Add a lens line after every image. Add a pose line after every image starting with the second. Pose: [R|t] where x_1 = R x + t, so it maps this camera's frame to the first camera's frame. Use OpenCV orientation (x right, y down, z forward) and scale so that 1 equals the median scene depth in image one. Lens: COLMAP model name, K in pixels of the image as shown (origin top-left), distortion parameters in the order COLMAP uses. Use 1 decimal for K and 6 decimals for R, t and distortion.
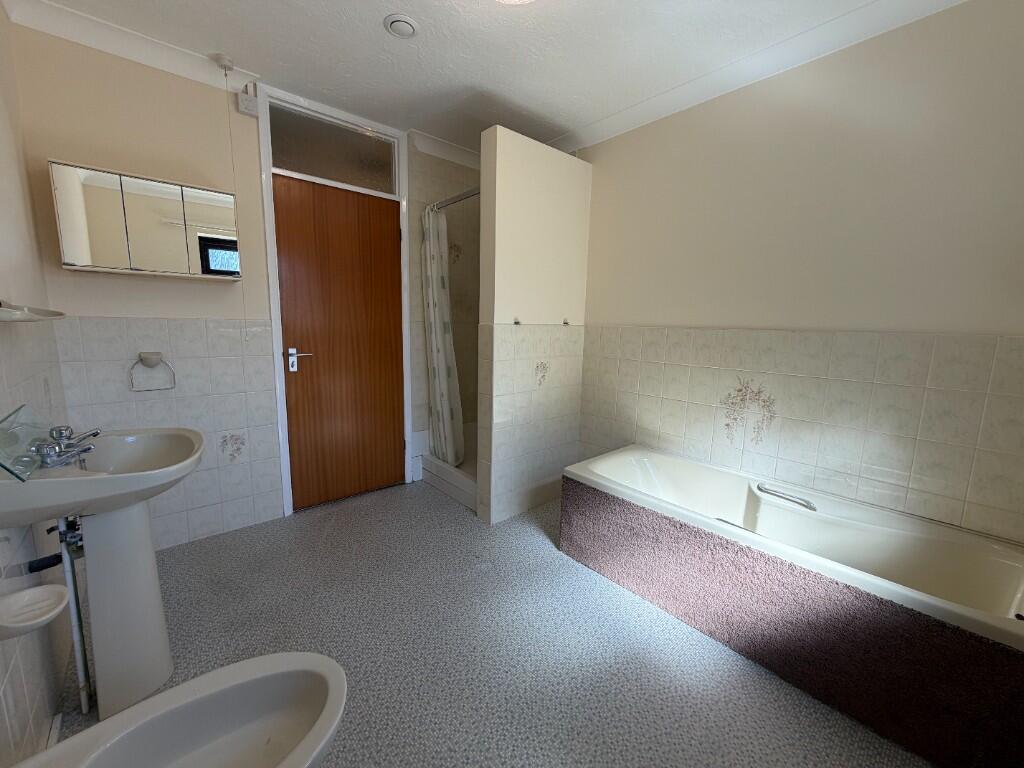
lens RADIAL K [[421.3, 0, 512.0], [0, 421.3, 384.0], [0, 0, 1]] dist [0.000669, 0.000025]
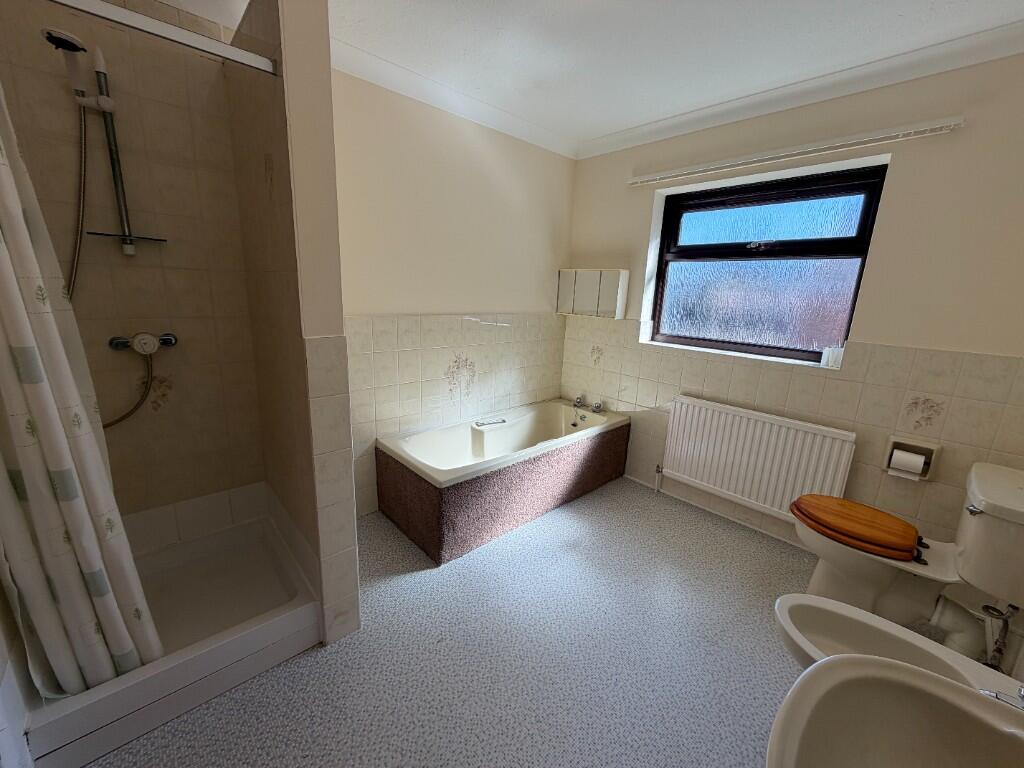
lens RADIAL K [[409.7, 0, 509.0], [0, 409.7, 379.8], [0, 0, 1]] dist [0.001399, 0.000129]
pose [[-0.028556, -0.239260, 0.970536, -0.721560], [0.106528, 0.964674, 0.240949, -0.221748], [-0.993900, 0.110269, -0.002059, 0.853122]]
